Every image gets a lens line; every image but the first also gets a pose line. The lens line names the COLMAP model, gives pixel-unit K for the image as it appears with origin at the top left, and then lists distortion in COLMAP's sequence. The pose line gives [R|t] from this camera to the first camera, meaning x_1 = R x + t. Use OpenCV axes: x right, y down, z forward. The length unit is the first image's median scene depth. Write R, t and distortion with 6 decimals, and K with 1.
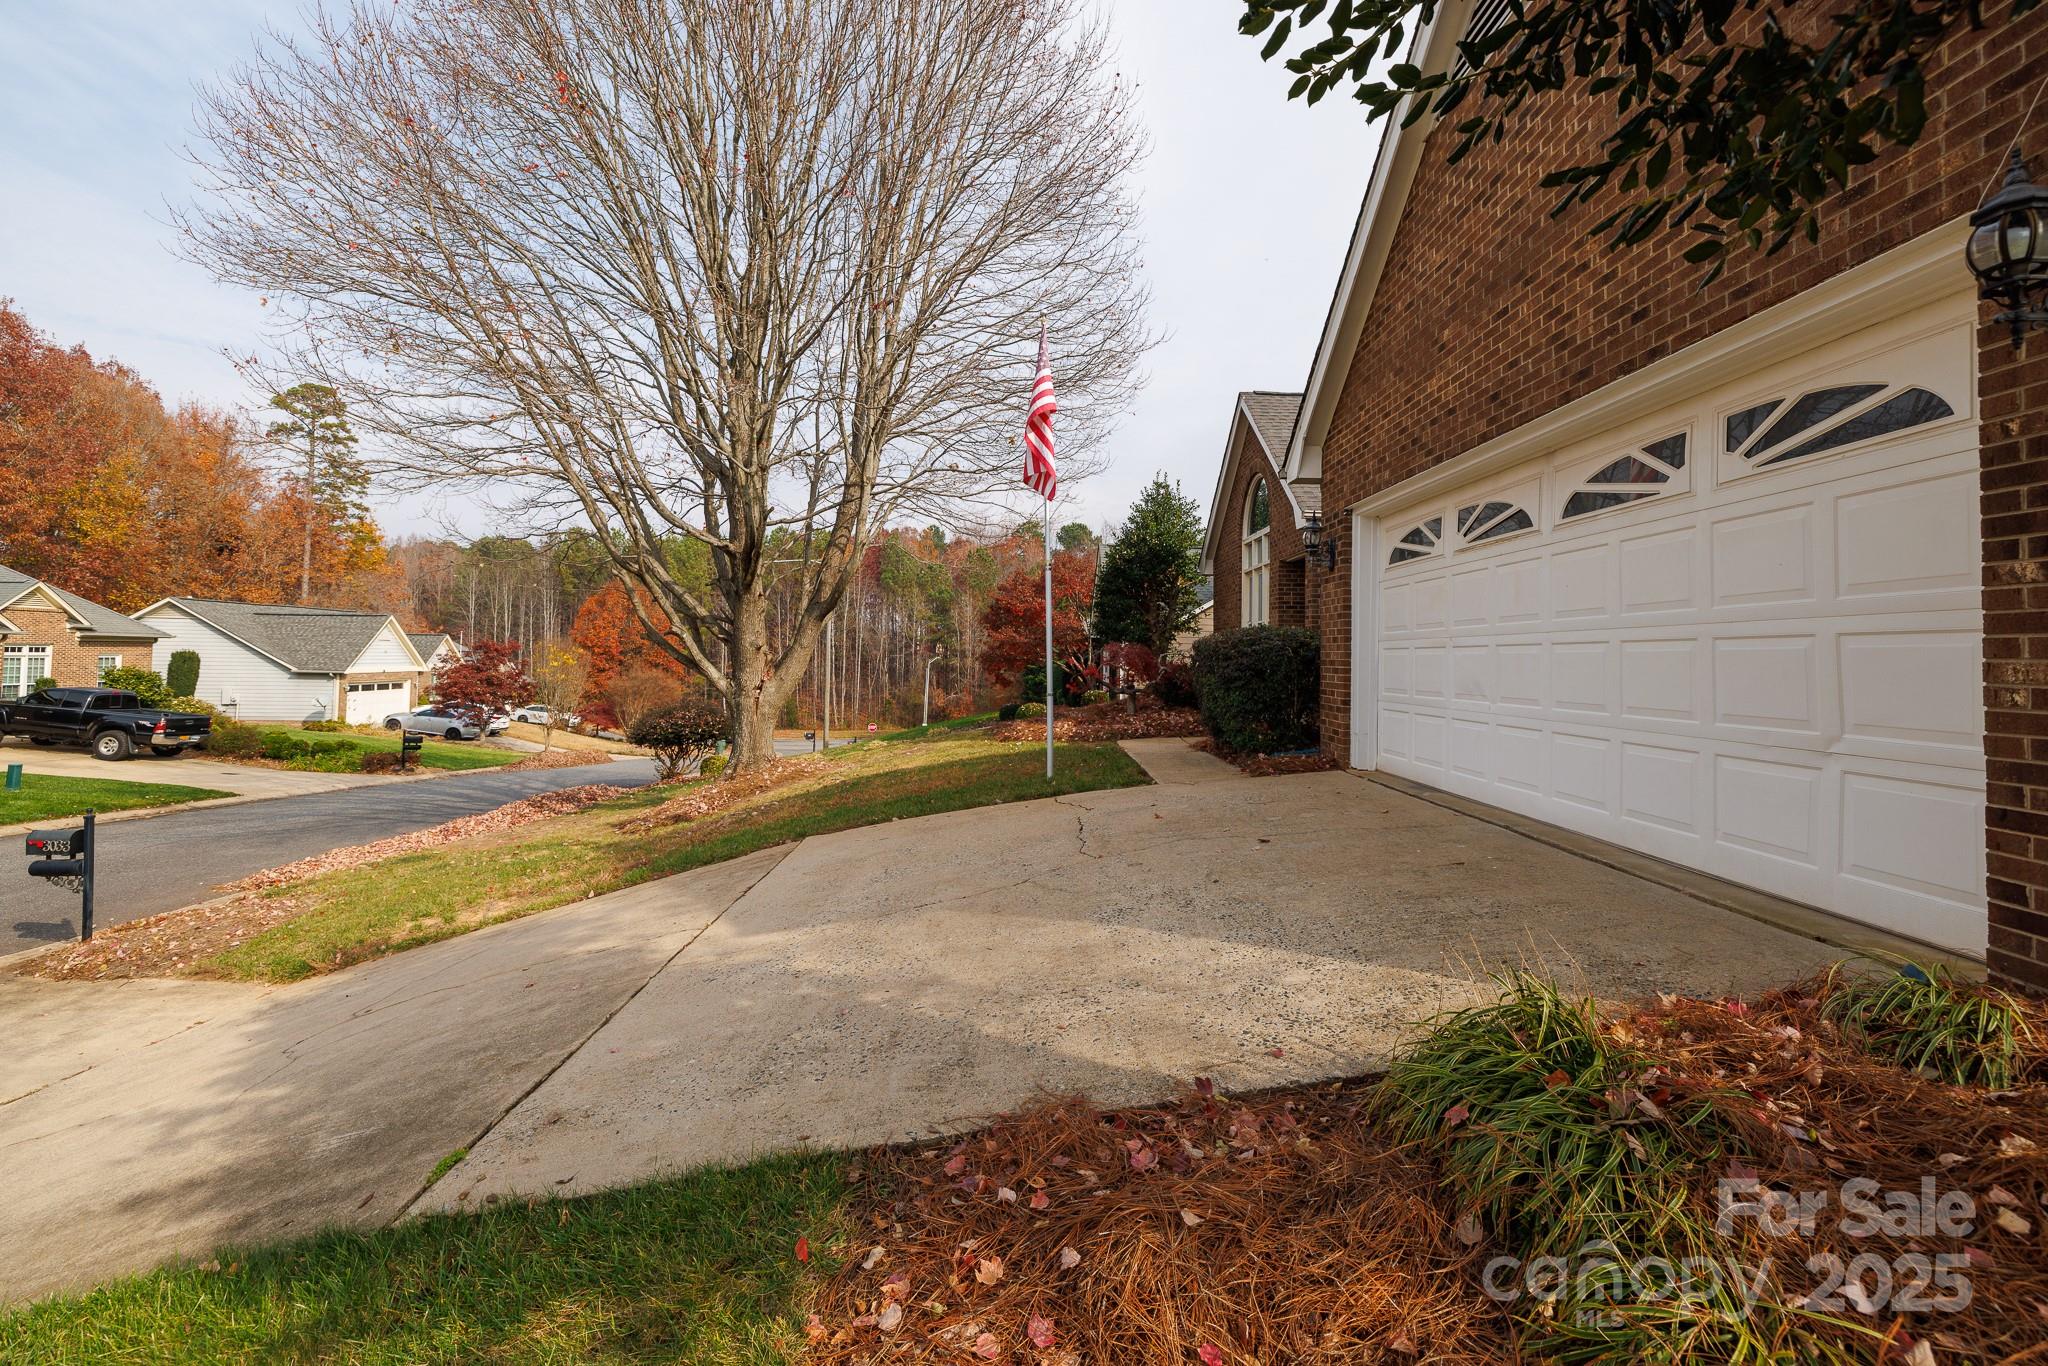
lens RADIAL K [[906.0, 0, 1025.5], [0, 906.0, 641.5], [0, 0, 1]] dist [-0.000500, -0.000020]
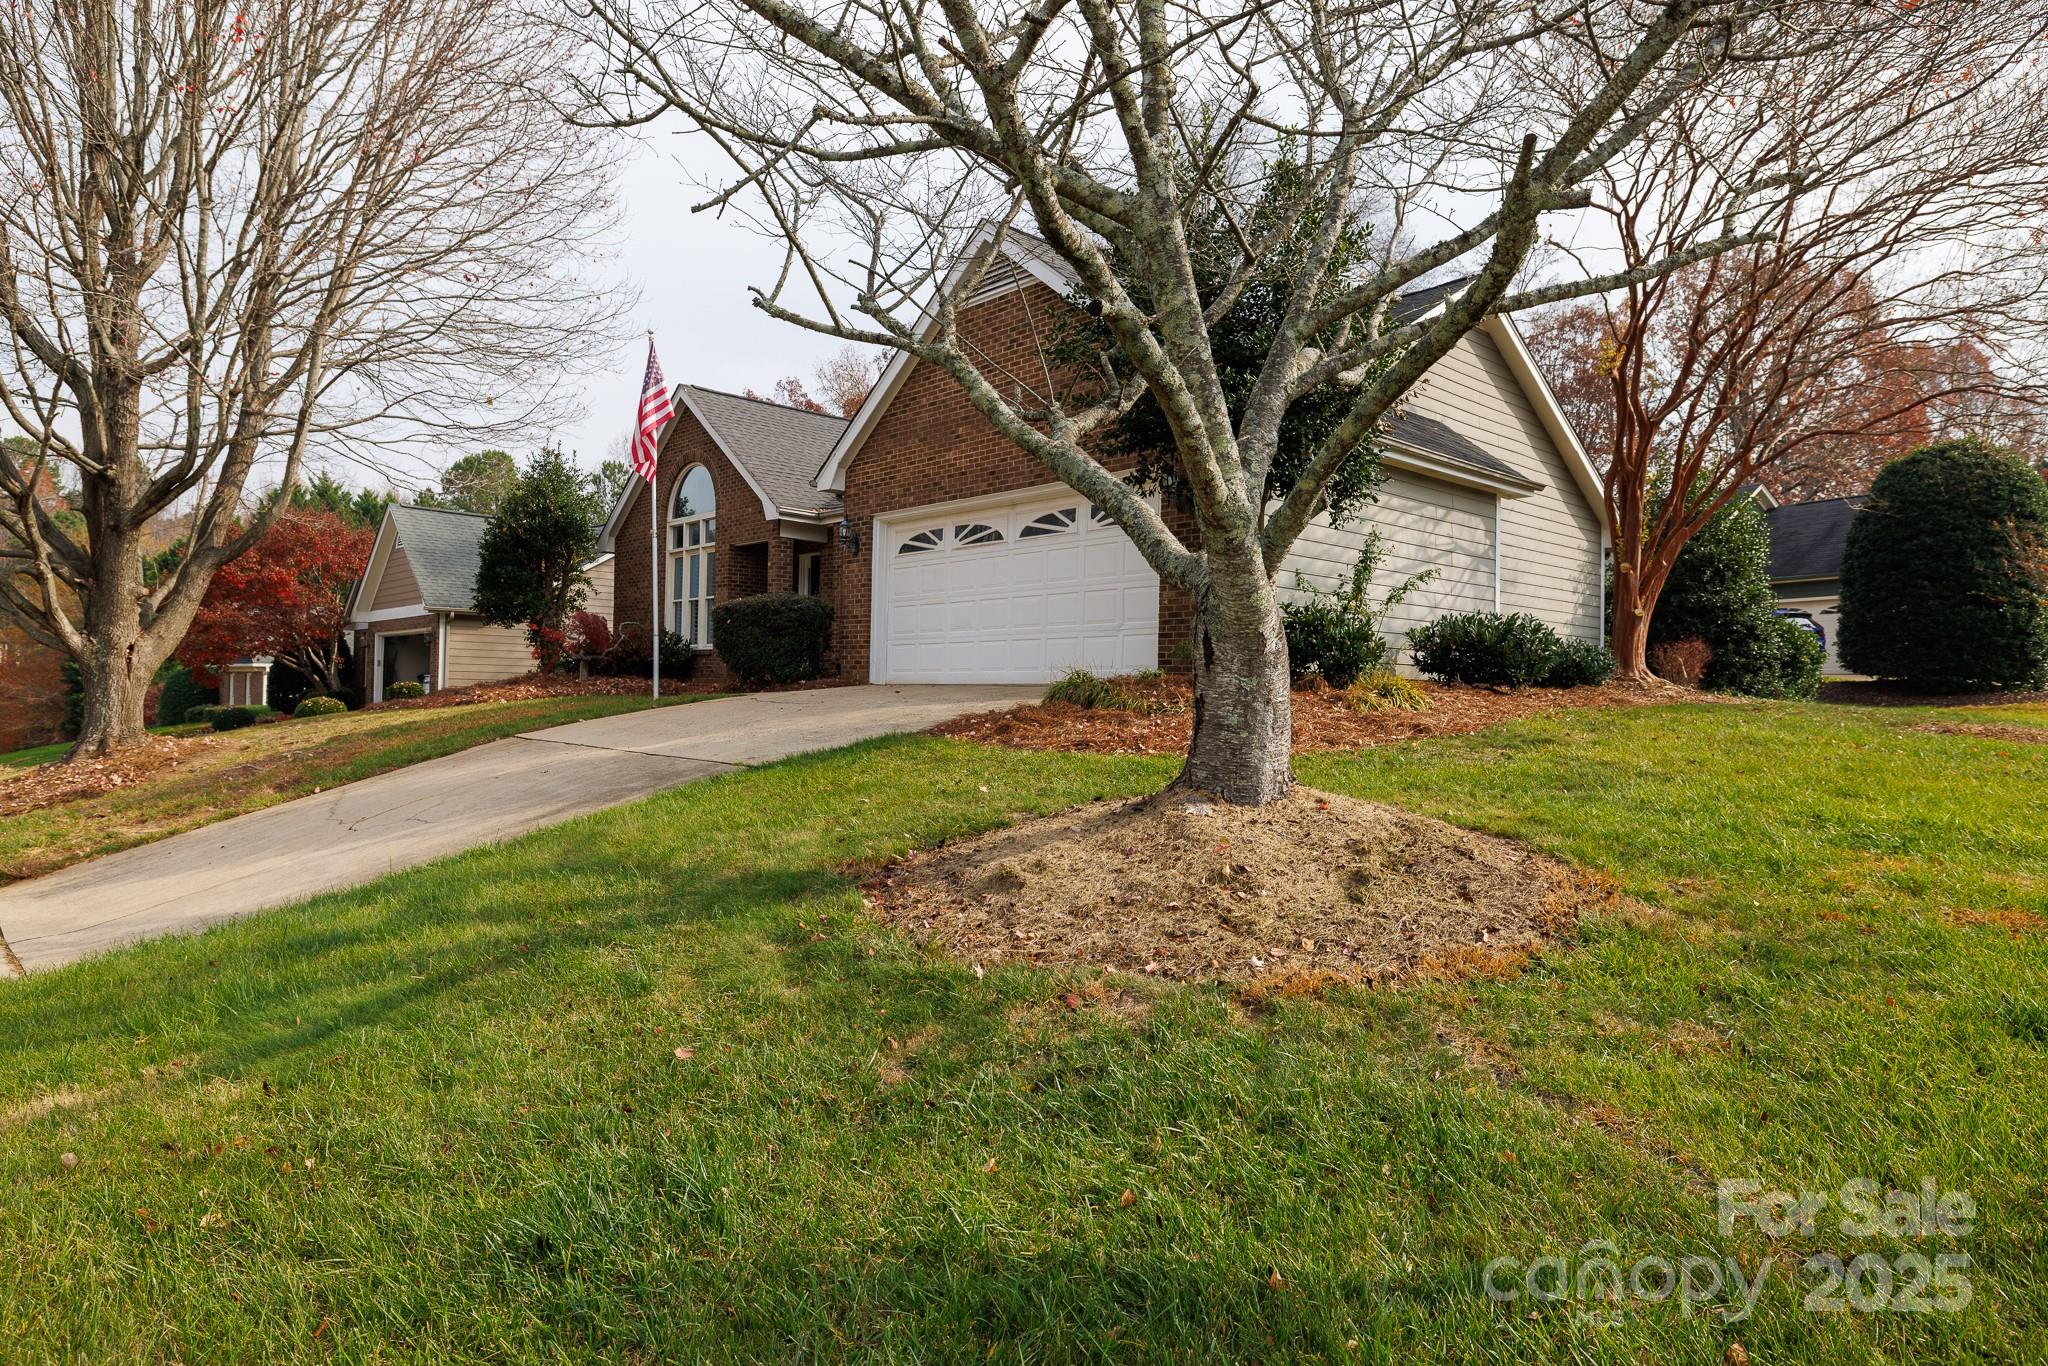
lens RADIAL K [[1235.5, 0, 1024.0], [0, 1235.5, 683.0], [0, 0, 1]] dist [-0.002666, -0.000829]
pose [[0.753622, 0.007391, 0.657267, -0.813635], [-0.019557, 0.999746, 0.011183, 0.107667], [-0.657018, -0.021282, 0.753575, -0.744610]]
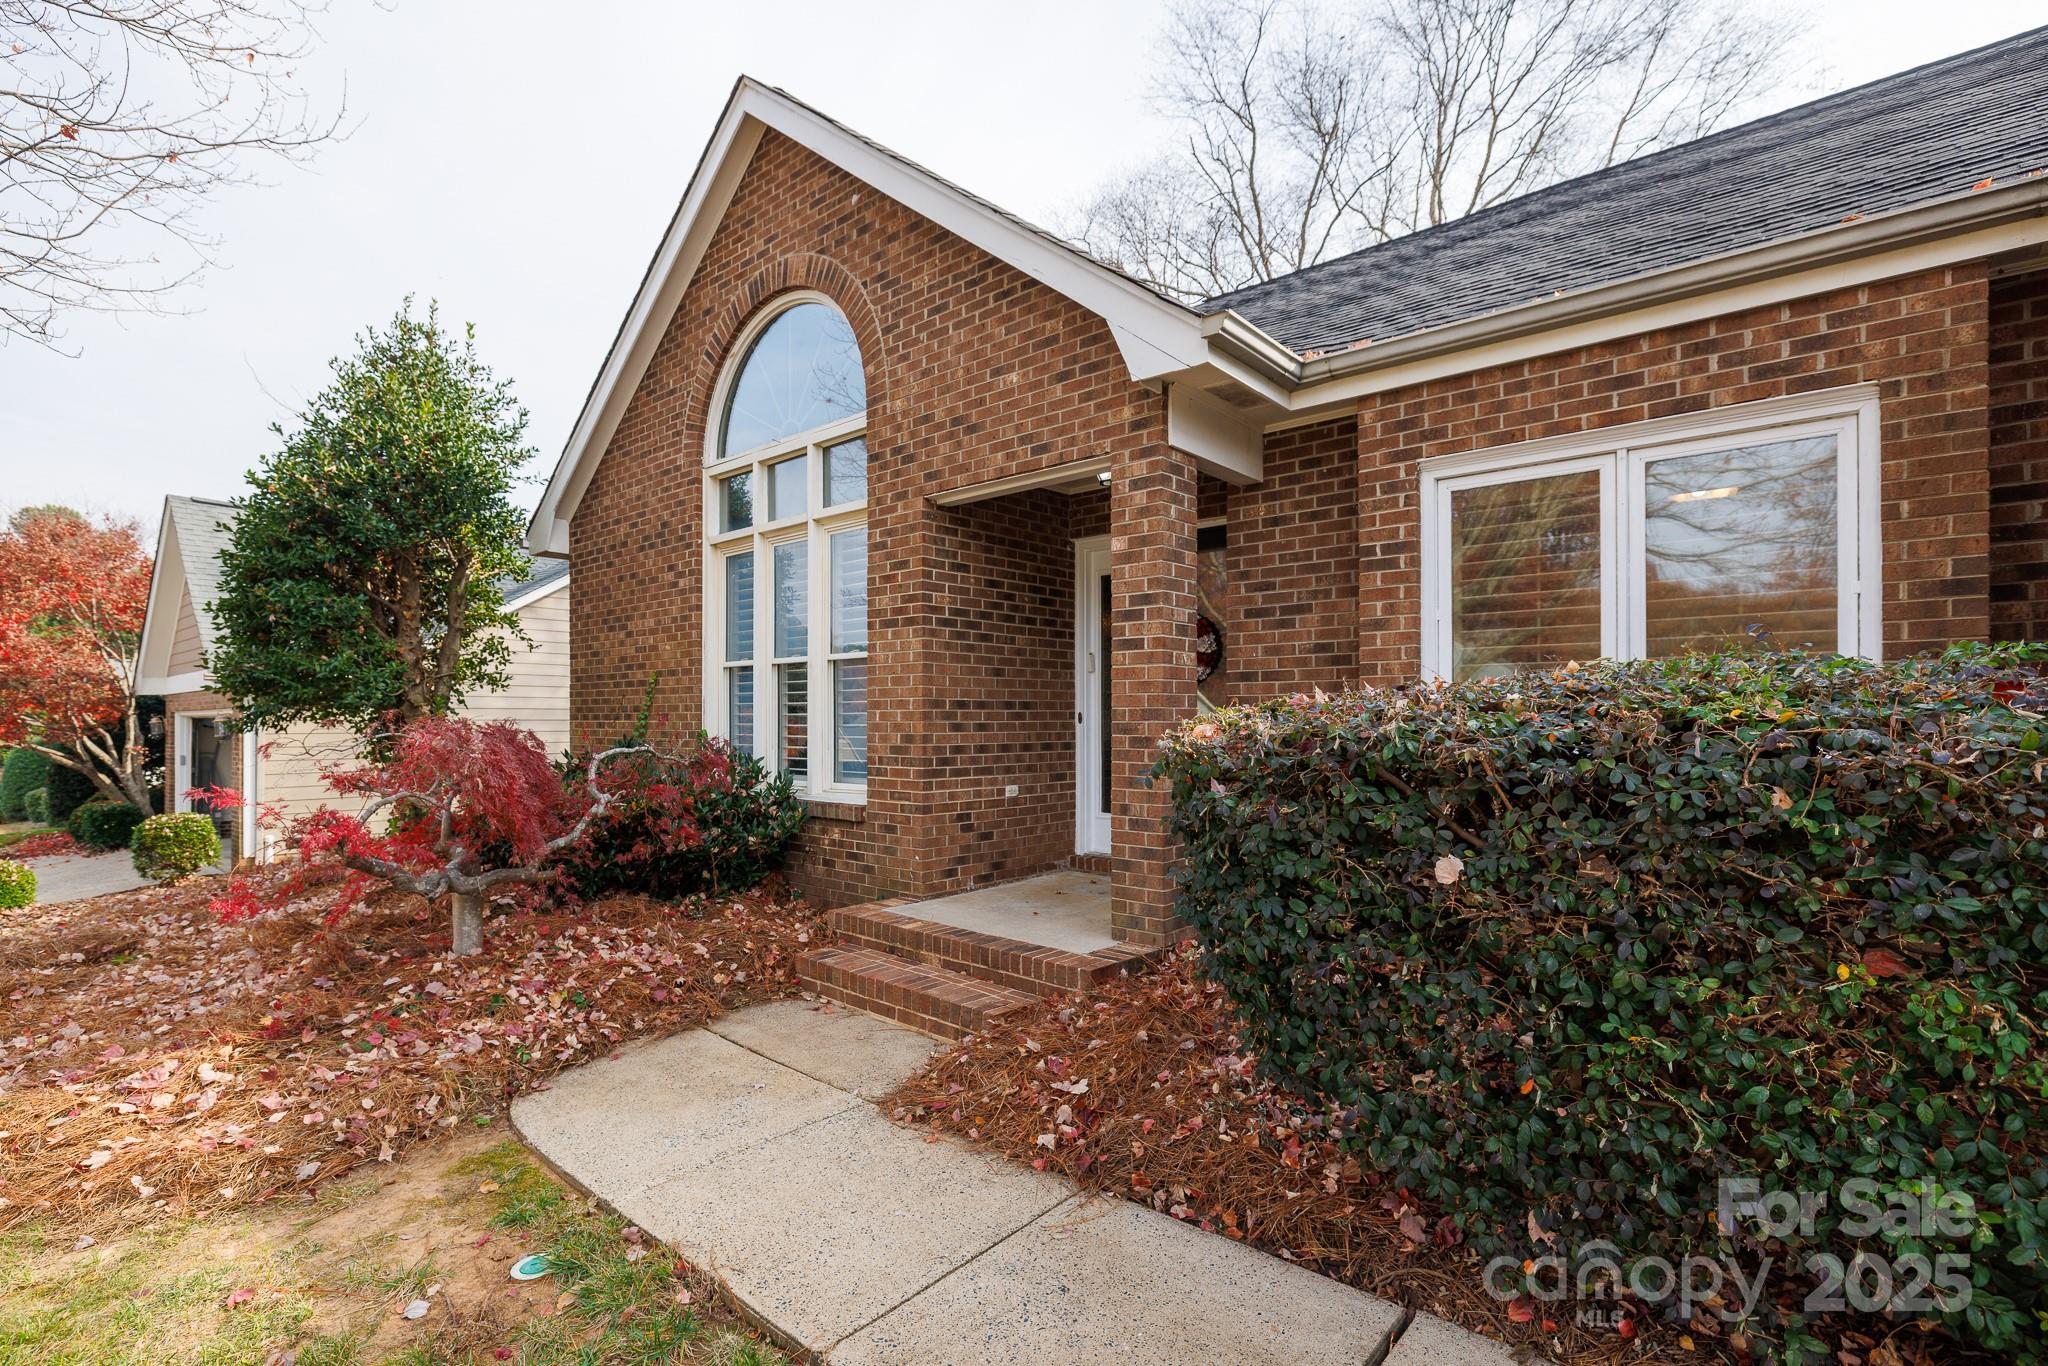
lens RADIAL K [[925.5, 0, 1024.0], [0, 925.5, 683.0], [0, 0, 1]] dist [0.001293, 0.000257]
pose [[0.671949, -0.001624, 0.740596, 0.057089], [0.004512, 0.999988, -0.001901, -0.022701], [-0.740584, 0.004619, 0.671948, 1.292749]]
